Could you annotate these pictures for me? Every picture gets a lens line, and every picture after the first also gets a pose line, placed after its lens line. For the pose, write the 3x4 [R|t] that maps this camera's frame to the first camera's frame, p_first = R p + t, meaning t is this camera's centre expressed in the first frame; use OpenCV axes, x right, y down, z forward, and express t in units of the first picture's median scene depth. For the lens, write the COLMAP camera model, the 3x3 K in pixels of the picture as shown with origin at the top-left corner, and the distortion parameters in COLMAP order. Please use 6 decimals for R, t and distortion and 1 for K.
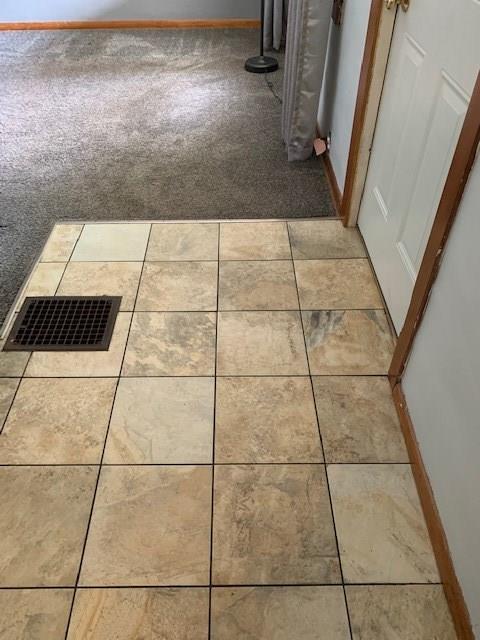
lens RADIAL K [[487.7, 0, 235.3], [0, 487.7, 322.0], [0, 0, 1]] dist [0.014299, -0.014494]
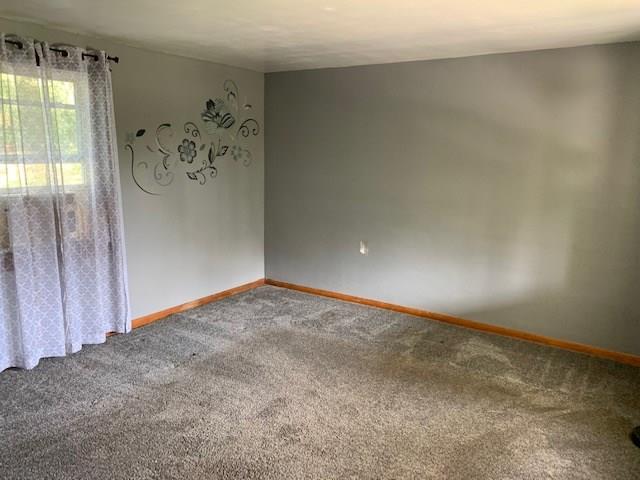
lens RADIAL K [[487.7, 0, 321.6], [0, 487.7, 239.8], [0, 0, 1]] dist [0.014299, -0.014494]
pose [[0.835909, 0.133123, -0.532480, -0.026145], [-0.405646, 0.803366, -0.435953, -0.365418], [0.369740, 0.580415, 0.725542, 0.185010]]
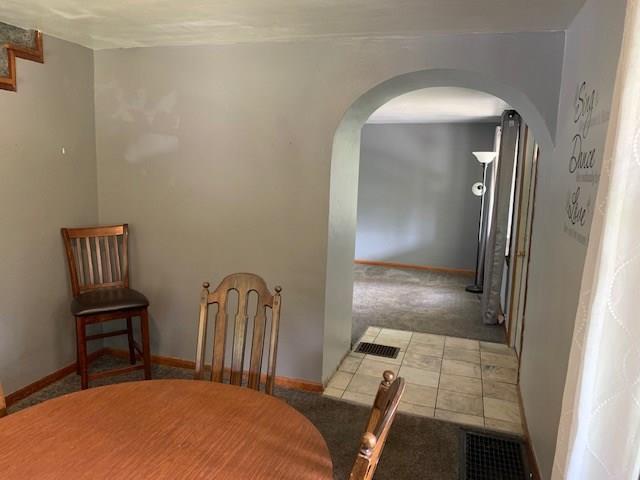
lens RADIAL K [[487.7, 0, 318.6], [0, 487.7, 240.3], [0, 0, 1]] dist [0.014299, -0.014494]
pose [[0.951921, 0.094398, -0.291438, 0.017869], [-0.249164, 0.792046, -0.557297, 0.667960], [0.178225, 0.603119, 0.777485, -0.848760]]
